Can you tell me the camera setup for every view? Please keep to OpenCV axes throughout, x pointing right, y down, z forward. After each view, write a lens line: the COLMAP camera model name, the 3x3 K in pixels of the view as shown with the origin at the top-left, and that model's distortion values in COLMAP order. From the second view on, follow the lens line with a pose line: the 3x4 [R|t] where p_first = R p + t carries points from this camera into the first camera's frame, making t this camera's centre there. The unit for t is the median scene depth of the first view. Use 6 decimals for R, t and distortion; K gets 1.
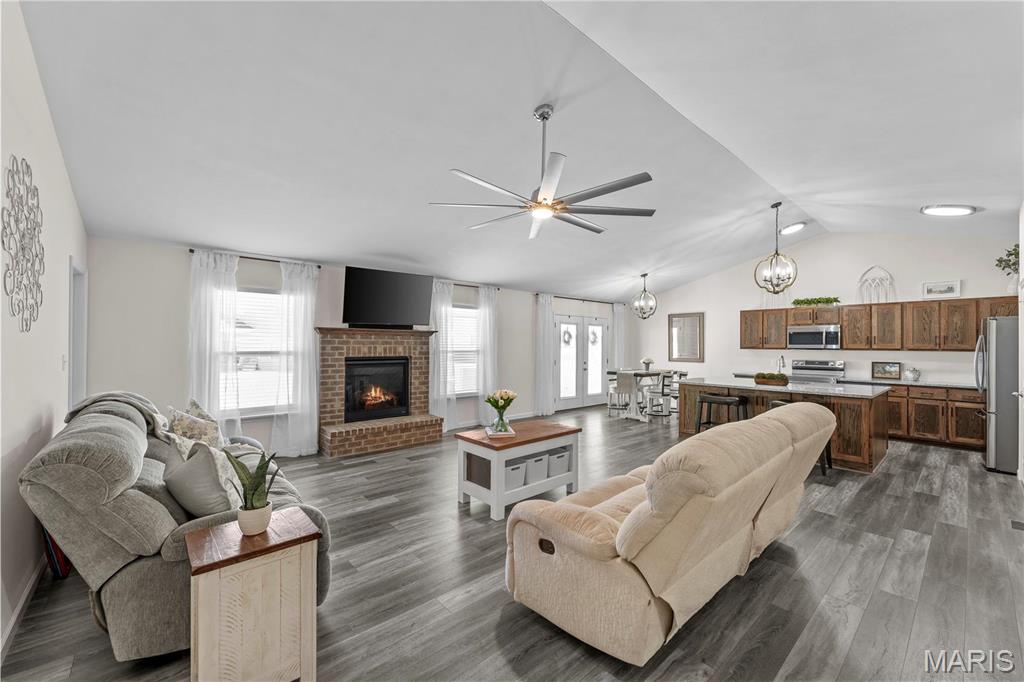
lens RADIAL K [[406.8, 0, 512.0], [0, 406.8, 341.0], [0, 0, 1]] dist [0.002563, 0.000032]
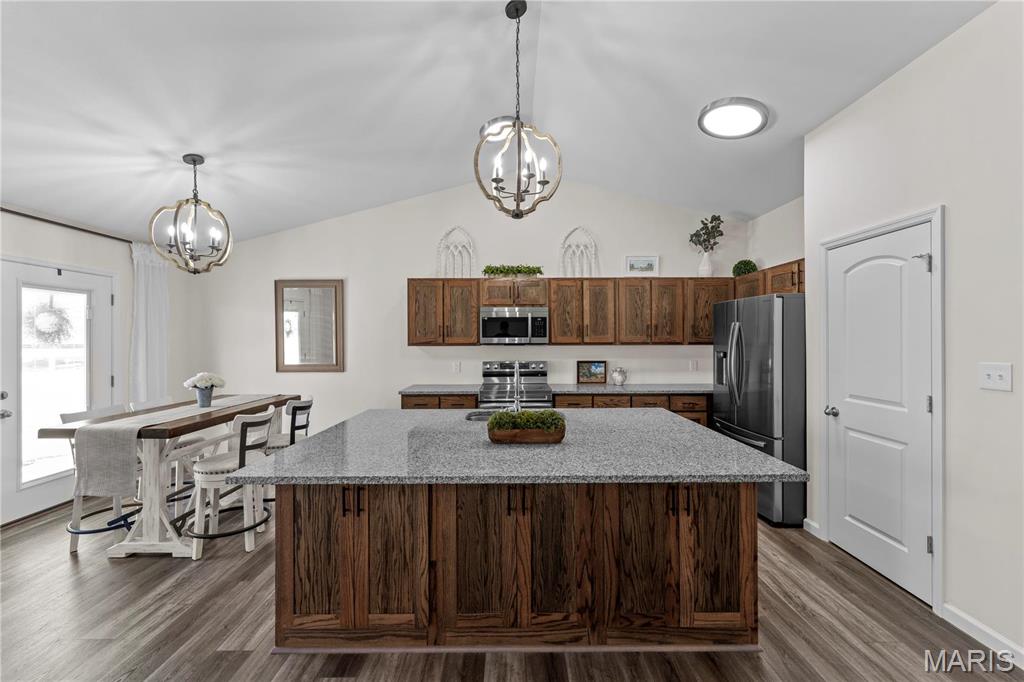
lens RADIAL K [[409.2, 0, 514.6], [0, 409.2, 339.9], [0, 0, 1]] dist [0.001667, 0.000112]
pose [[0.659266, -0.009266, 0.751853, 0.290701], [0.001931, 0.999942, 0.010631, 0.006515], [-0.751907, -0.005557, 0.659246, 0.646749]]
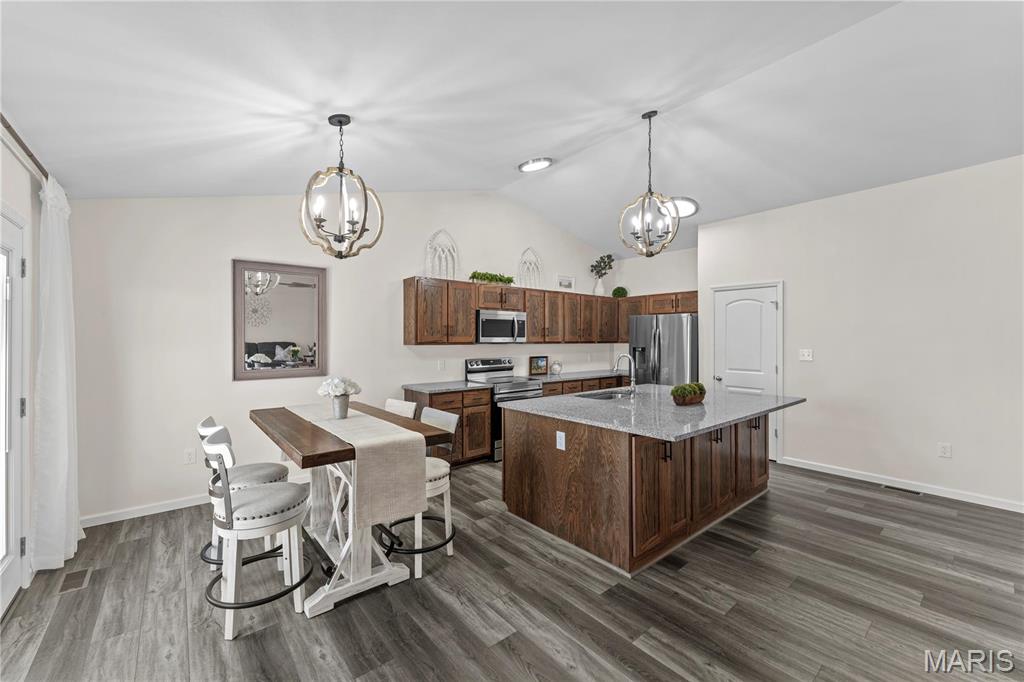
lens RADIAL K [[406.8, 0, 512.0], [0, 406.8, 341.0], [0, 0, 1]] dist [0.002563, 0.000032]
pose [[0.033311, -0.011095, 0.999383, 0.012423], [-0.008508, 0.999899, 0.011384, 0.007874], [-0.999409, -0.008882, 0.033213, 1.069040]]
